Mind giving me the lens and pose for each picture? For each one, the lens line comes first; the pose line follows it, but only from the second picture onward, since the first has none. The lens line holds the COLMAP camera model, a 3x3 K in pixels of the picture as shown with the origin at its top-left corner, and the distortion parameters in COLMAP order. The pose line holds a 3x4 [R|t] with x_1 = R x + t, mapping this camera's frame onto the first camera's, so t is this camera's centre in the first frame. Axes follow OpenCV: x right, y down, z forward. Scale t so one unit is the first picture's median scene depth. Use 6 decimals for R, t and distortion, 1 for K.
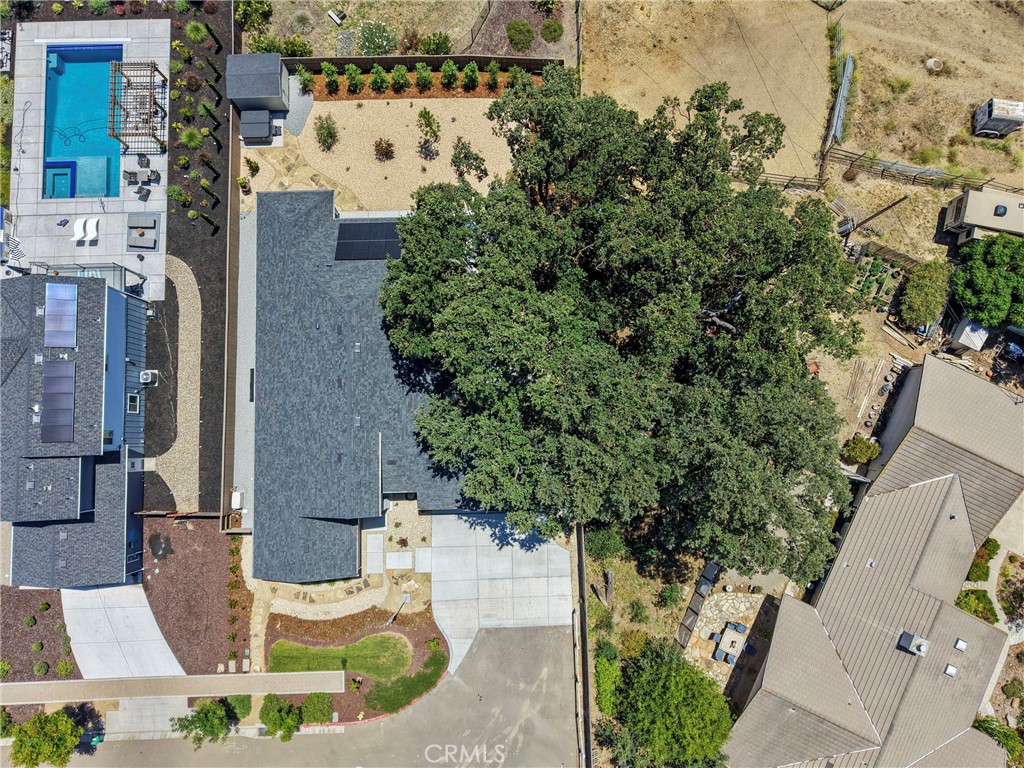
lens RADIAL K [[682.7, 0, 510.0], [0, 682.7, 383.2], [0, 0, 1]] dist [0.050988, -0.055924]
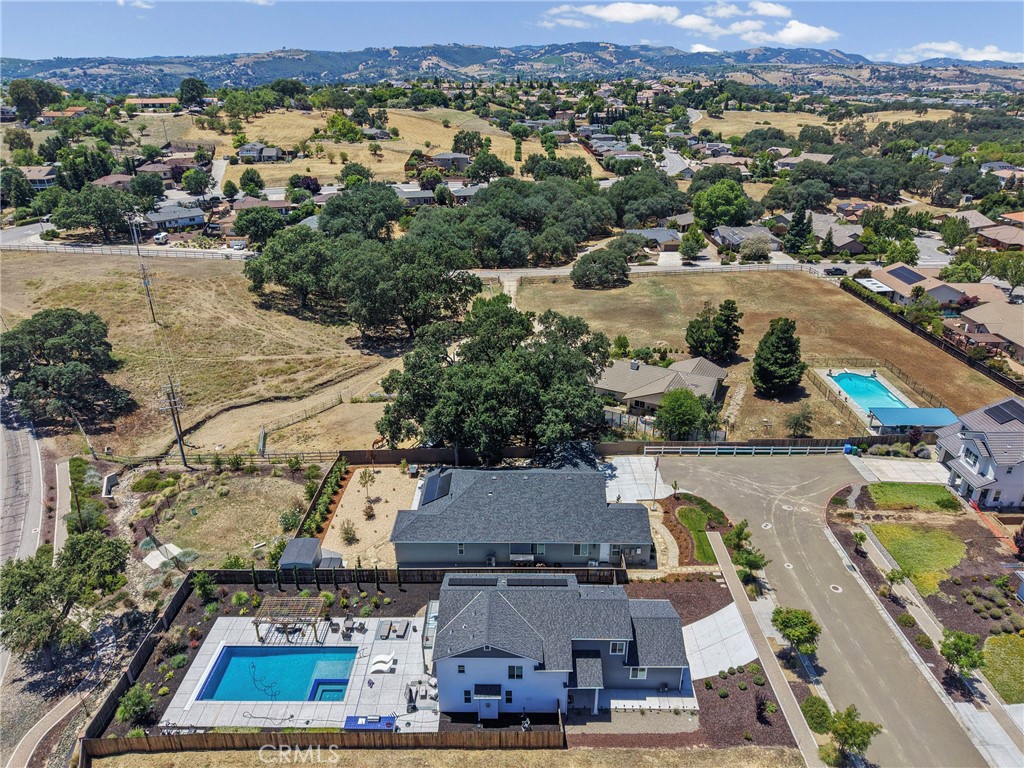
lens RADIAL K [[682.7, 0, 510.0], [0, 682.7, 383.2], [0, 0, 1]] dist [0.050988, -0.055924]
pose [[0.035495, -0.404352, 0.913914, -1.540544], [0.996258, 0.086433, -0.000452, -0.052913], [-0.078809, 0.910510, 0.405907, 0.094594]]
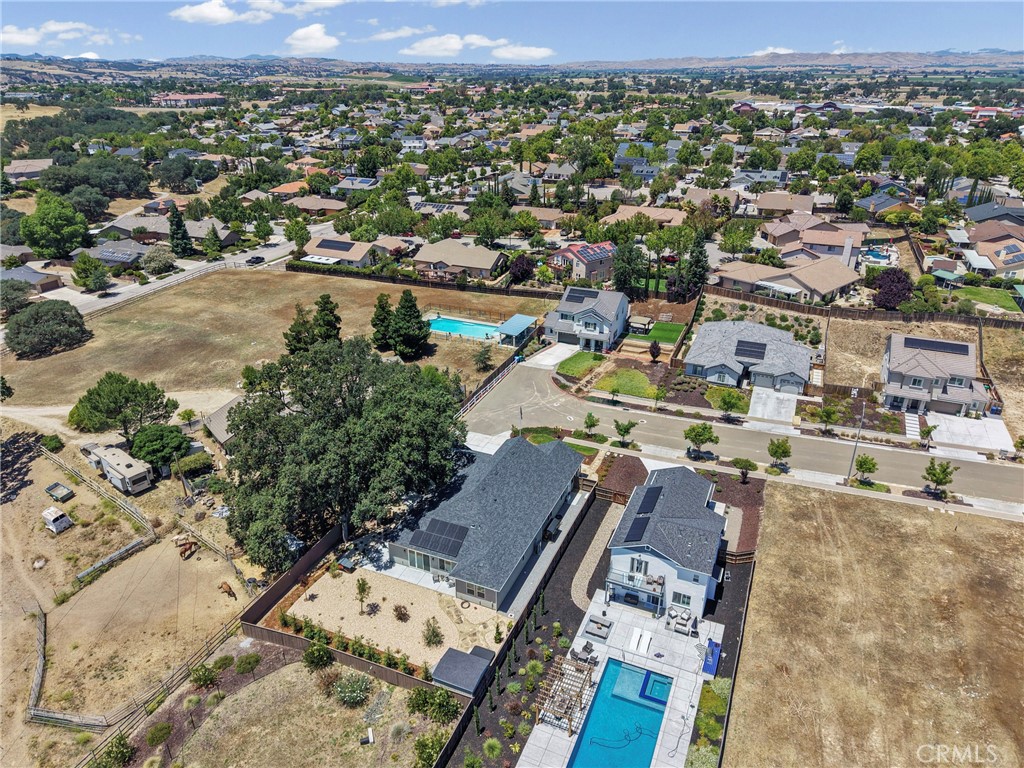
lens RADIAL K [[682.7, 0, 510.0], [0, 682.7, 383.2], [0, 0, 1]] dist [0.050988, -0.055924]
pose [[-0.907541, -0.171734, 0.383244, -0.835660], [0.418964, -0.307316, 0.854416, -1.296377], [-0.028955, 0.935983, 0.350853, 0.142801]]
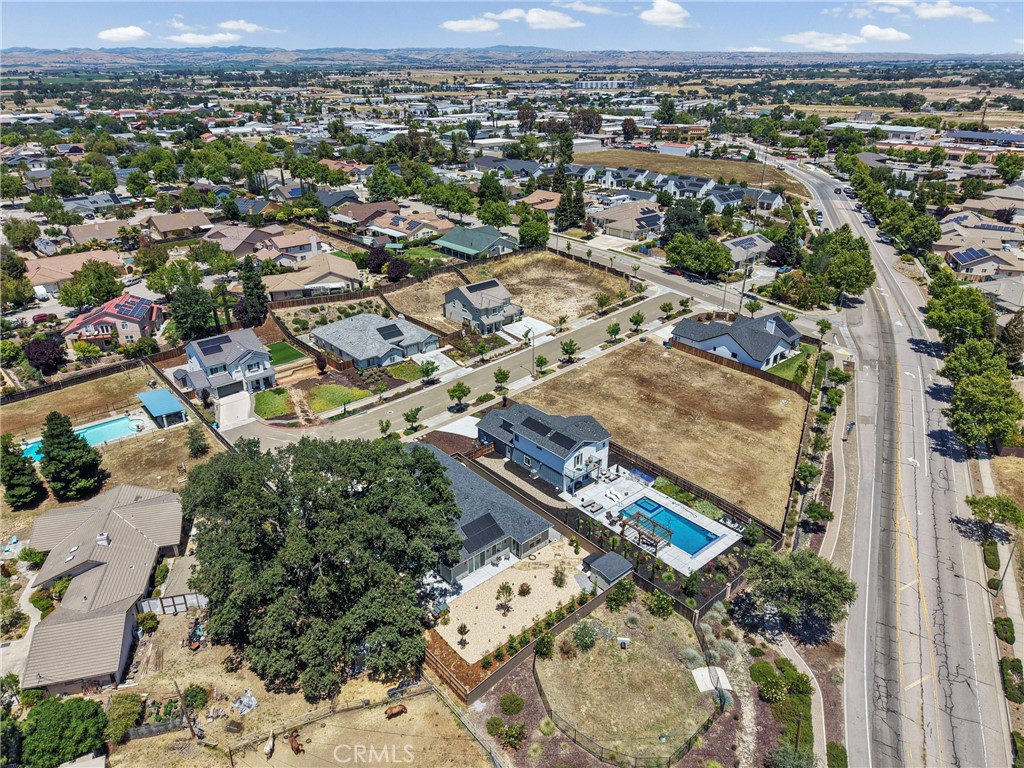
lens RADIAL K [[682.7, 0, 510.0], [0, 682.7, 383.2], [0, 0, 1]] dist [0.050988, -0.055924]
pose [[-0.765881, 0.275942, -0.580761, 0.641410], [-0.640526, -0.248549, 0.726601, -1.393715], [0.056152, 0.928482, 0.367107, 0.007386]]
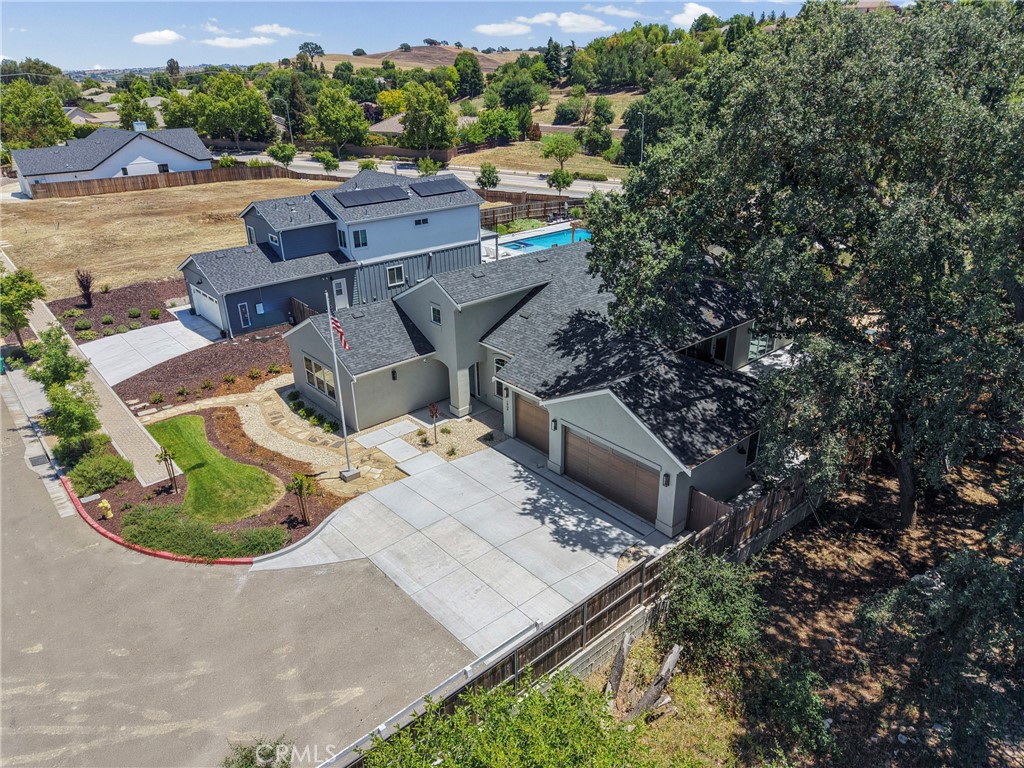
lens RADIAL K [[682.7, 0, 510.0], [0, 682.7, 383.2], [0, 0, 1]] dist [0.050988, -0.055924]
pose [[0.639206, 0.312137, -0.702841, 0.304076], [-0.765518, 0.345568, -0.542738, 0.491680], [0.073471, 0.884959, 0.459836, 0.692353]]
